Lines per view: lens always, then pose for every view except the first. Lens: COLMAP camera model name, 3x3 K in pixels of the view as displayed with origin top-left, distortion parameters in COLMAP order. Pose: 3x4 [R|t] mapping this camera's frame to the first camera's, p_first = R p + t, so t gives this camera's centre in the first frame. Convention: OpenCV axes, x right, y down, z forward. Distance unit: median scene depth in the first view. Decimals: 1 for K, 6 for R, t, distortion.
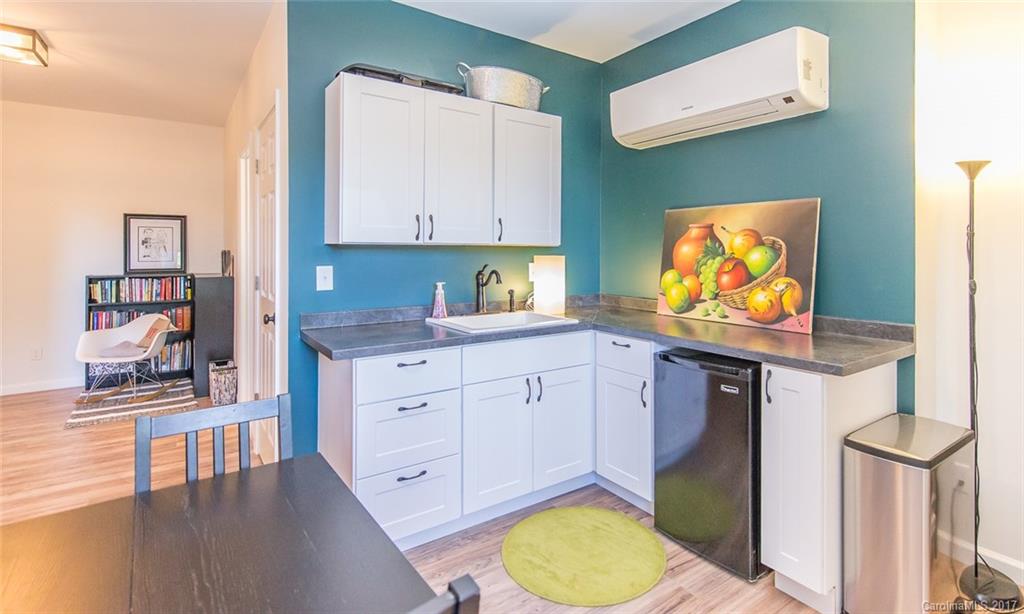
lens RADIAL K [[496.1, 0, 561.0], [0, 496.1, 252.8], [0, 0, 1]] dist [0.004273, 0.000134]
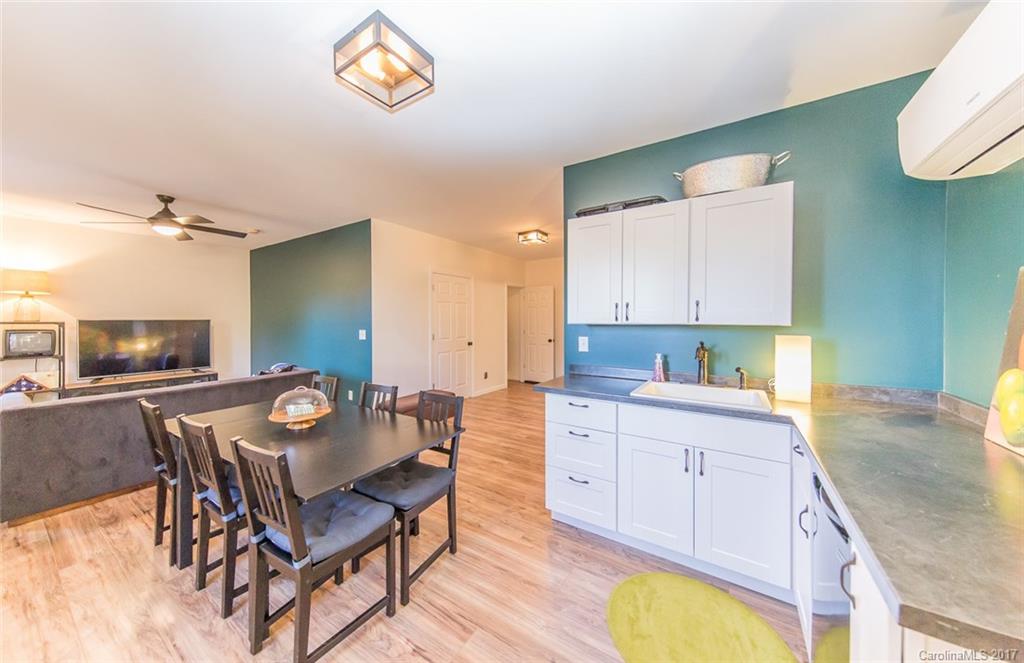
lens RADIAL K [[347.6, 0, 505.6], [0, 347.6, 323.2], [0, 0, 1]] dist [-0.001929, -0.000071]
pose [[0.337508, 0.007302, -0.941294, 0.467825], [-0.006754, 0.999963, 0.005335, -0.020345], [0.941298, 0.004557, 0.337545, 0.340668]]
